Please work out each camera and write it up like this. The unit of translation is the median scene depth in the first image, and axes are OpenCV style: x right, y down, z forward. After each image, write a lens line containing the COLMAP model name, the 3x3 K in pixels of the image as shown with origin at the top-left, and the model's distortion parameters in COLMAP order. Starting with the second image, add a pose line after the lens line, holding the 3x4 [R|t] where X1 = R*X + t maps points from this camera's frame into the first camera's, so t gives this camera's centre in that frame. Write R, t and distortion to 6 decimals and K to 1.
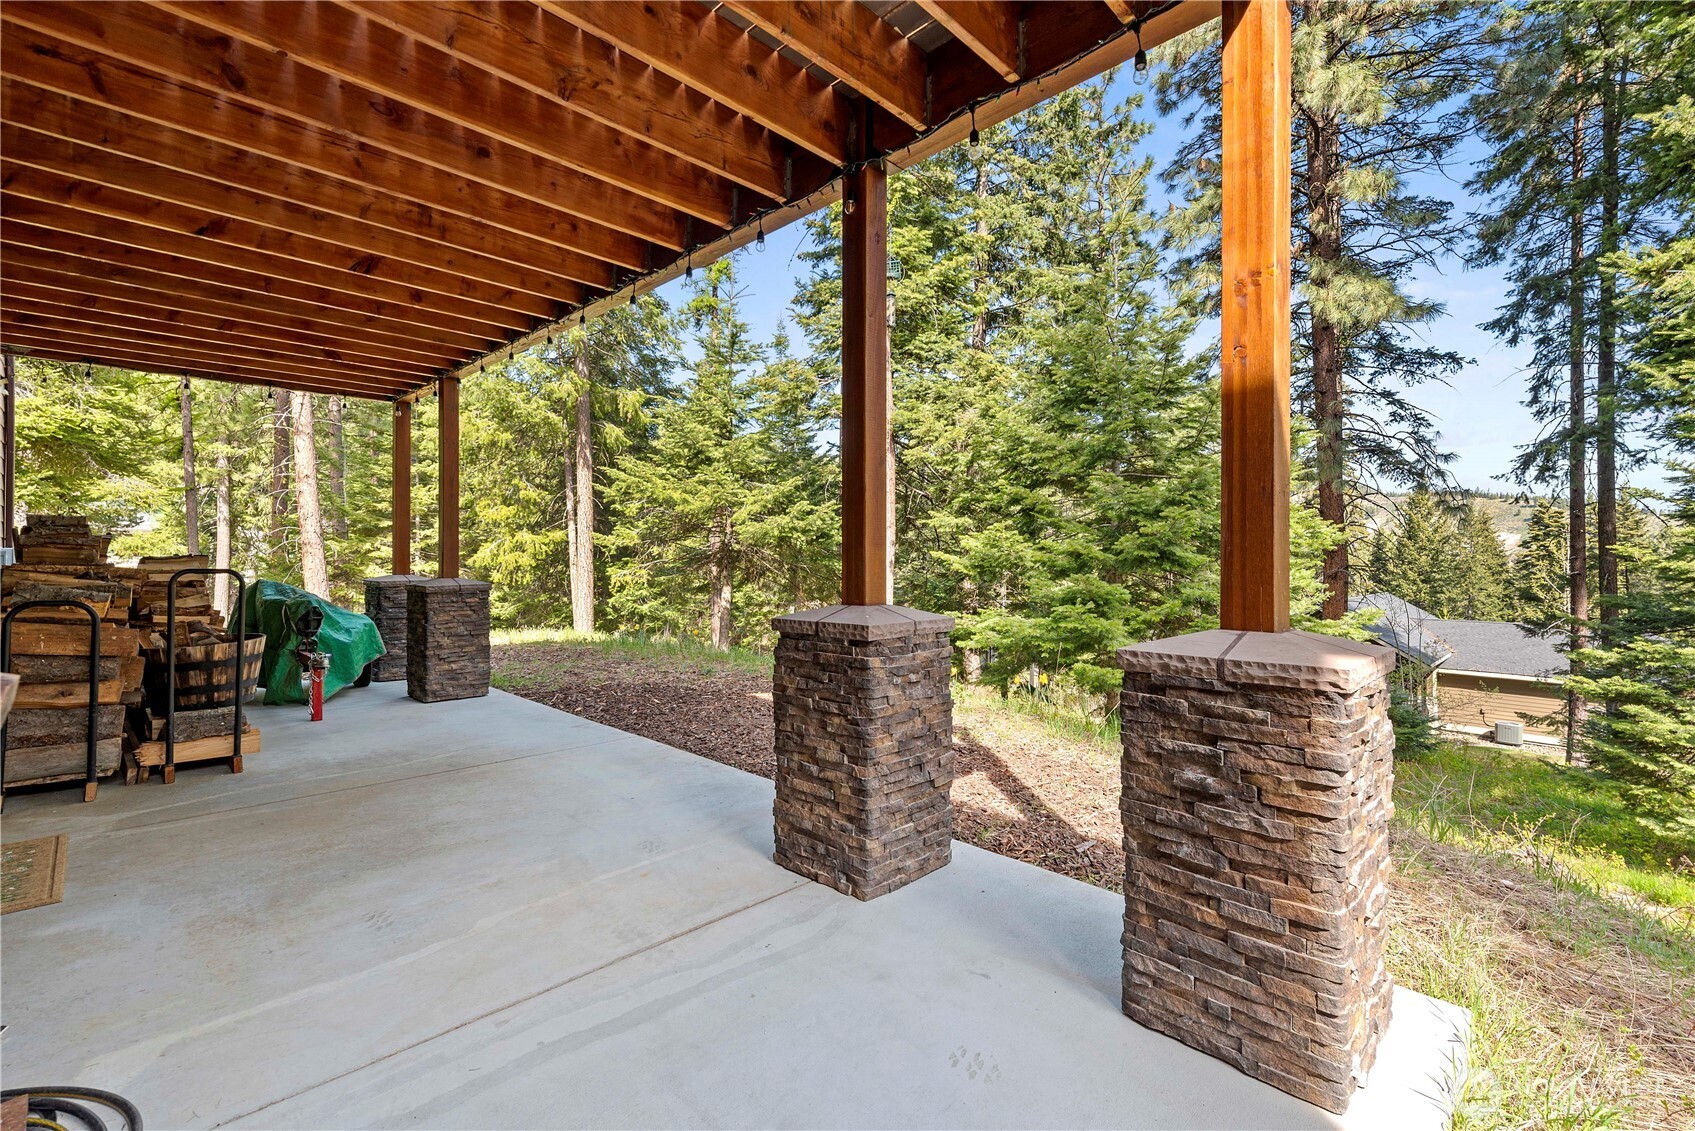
lens RADIAL K [[739.6, 0, 851.8], [0, 739.6, 573.8], [0, 0, 1]] dist [0.002208, -0.000122]
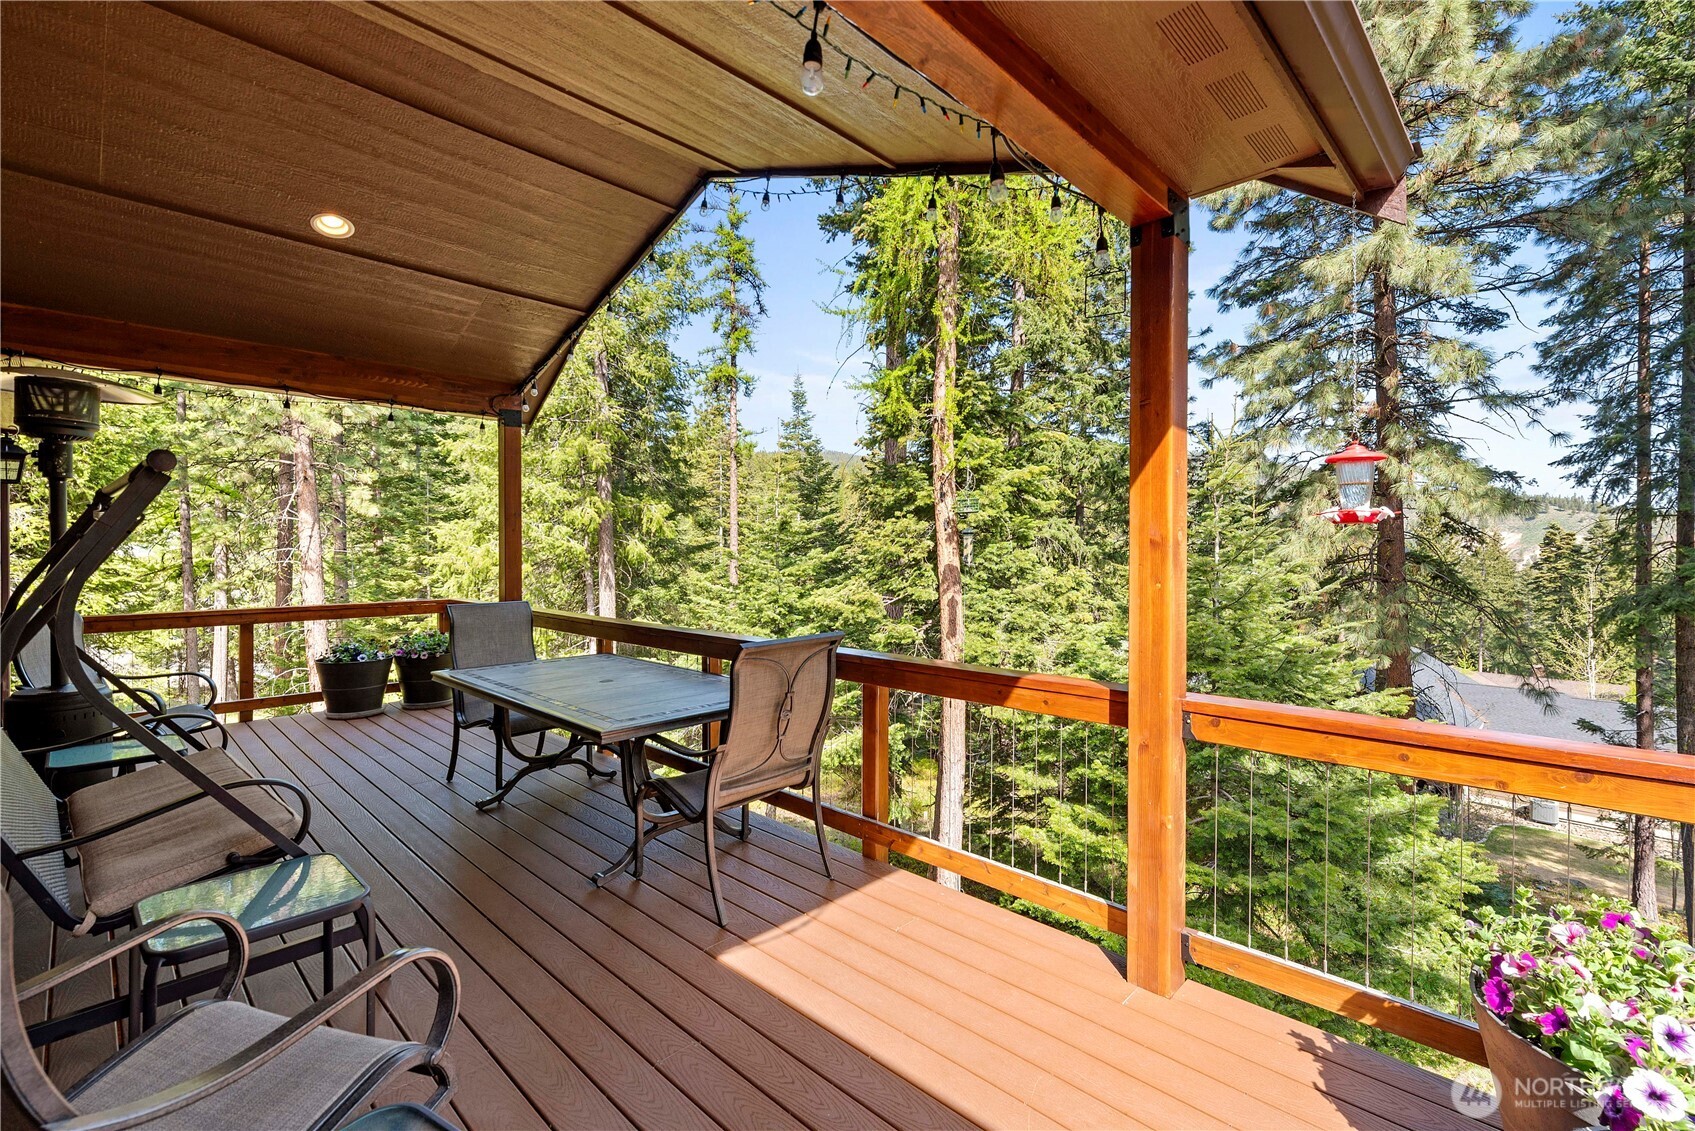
lens RADIAL K [[739.6, 0, 858.4], [0, 739.6, 554.7], [0, 0, 1]] dist [0.002208, -0.000122]
pose [[0.999904, -0.002961, 0.013548, -0.053330], [0.002849, 0.999962, 0.008254, -0.202019], [-0.013572, -0.008215, 0.999874, 0.046836]]
